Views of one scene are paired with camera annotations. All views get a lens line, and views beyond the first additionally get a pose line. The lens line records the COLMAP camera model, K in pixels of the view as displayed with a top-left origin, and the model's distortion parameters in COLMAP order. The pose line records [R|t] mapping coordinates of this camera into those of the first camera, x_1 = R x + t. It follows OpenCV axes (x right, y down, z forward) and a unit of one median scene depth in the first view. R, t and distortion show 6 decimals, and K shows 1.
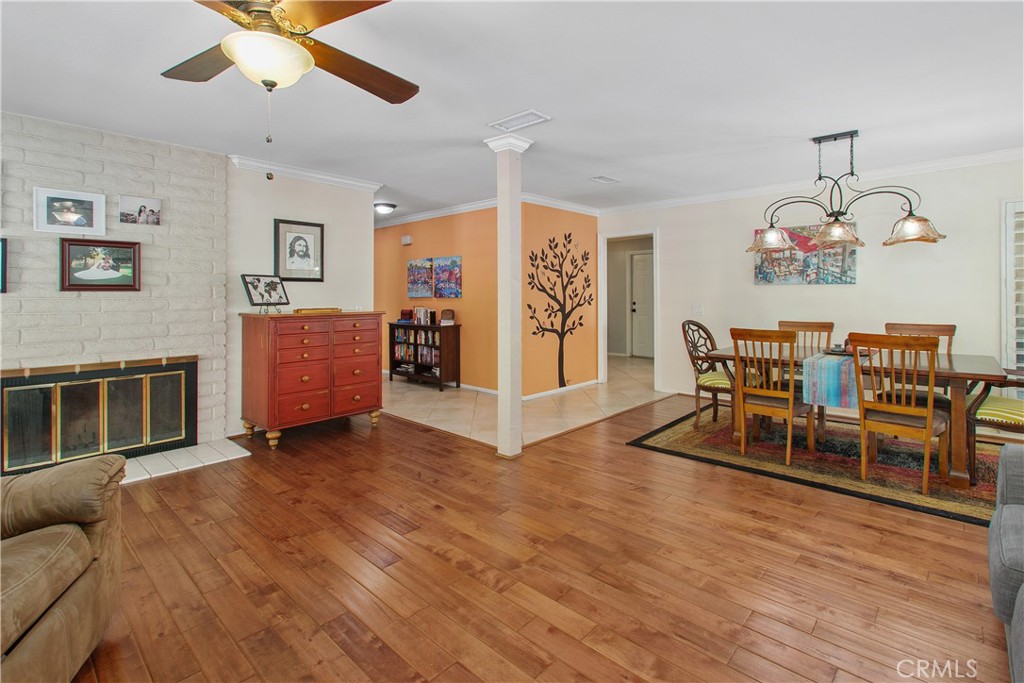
lens RADIAL K [[466.6, 0, 514.4], [0, 466.6, 291.5], [0, 0, 1]] dist [0.002416, -0.001934]
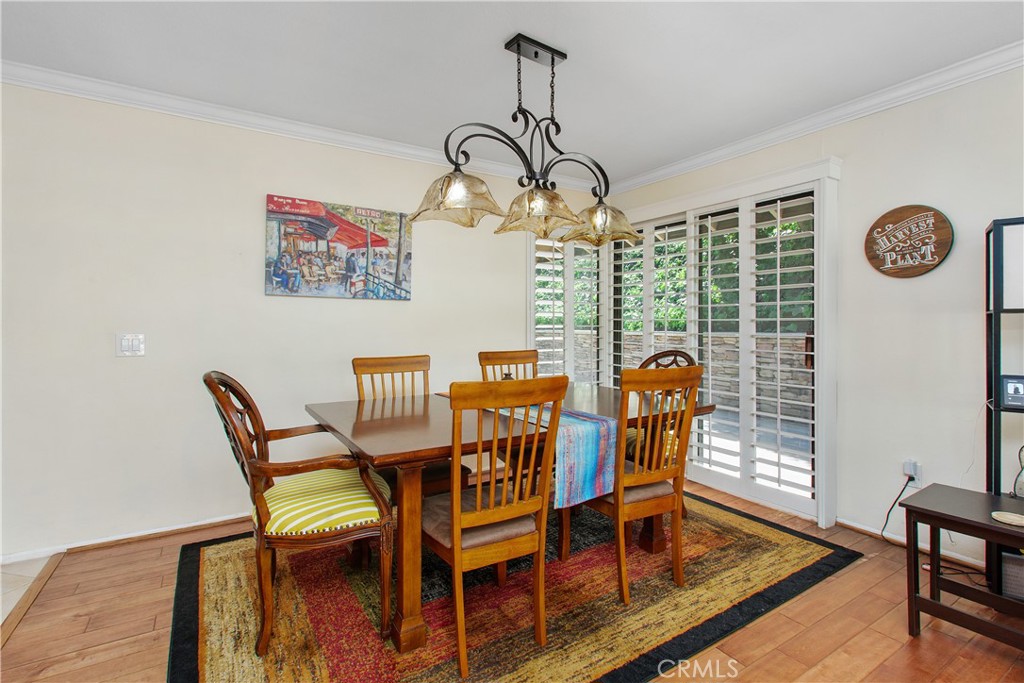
lens RADIAL K [[466.6, 0, 499.4], [0, 466.6, 328.2], [0, 0, 1]] dist [0.002416, -0.001934]
pose [[0.253008, -0.003444, 0.967458, 0.066139], [-0.007255, 0.999959, 0.005456, 0.021674], [-0.967437, -0.008399, 0.252972, 0.678947]]
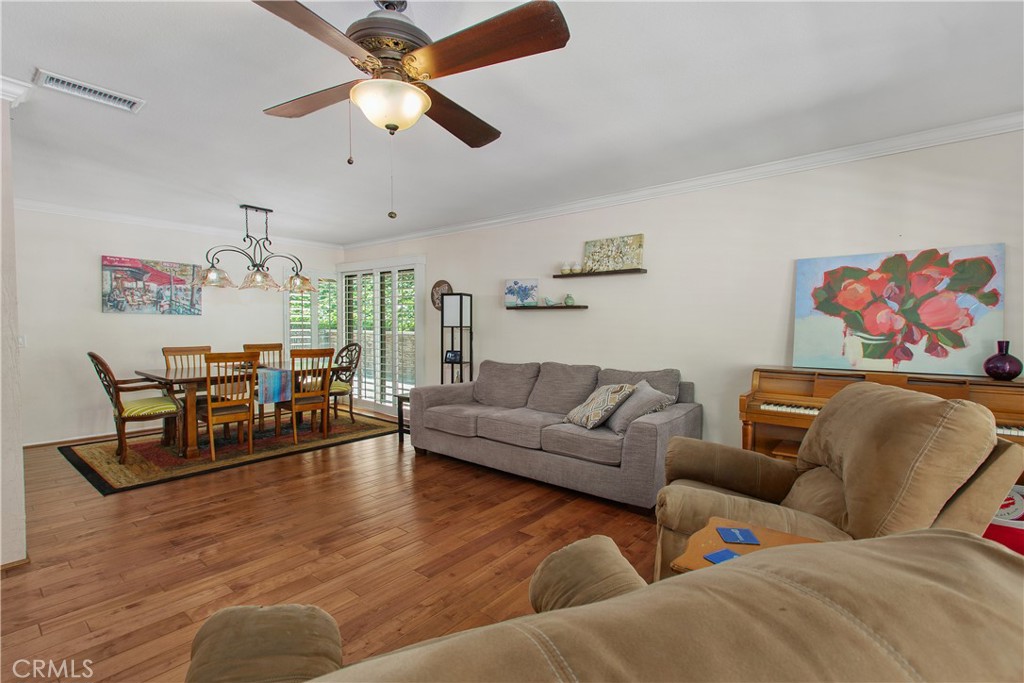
lens RADIAL K [[466.6, 0, 509.6], [0, 466.6, 343.9], [0, 0, 1]] dist [0.002416, -0.001934]
pose [[-0.080885, -0.040390, 0.995905, -0.574291], [-0.013174, 0.999135, 0.039451, 0.000335], [-0.996636, -0.009929, -0.081347, 0.279906]]
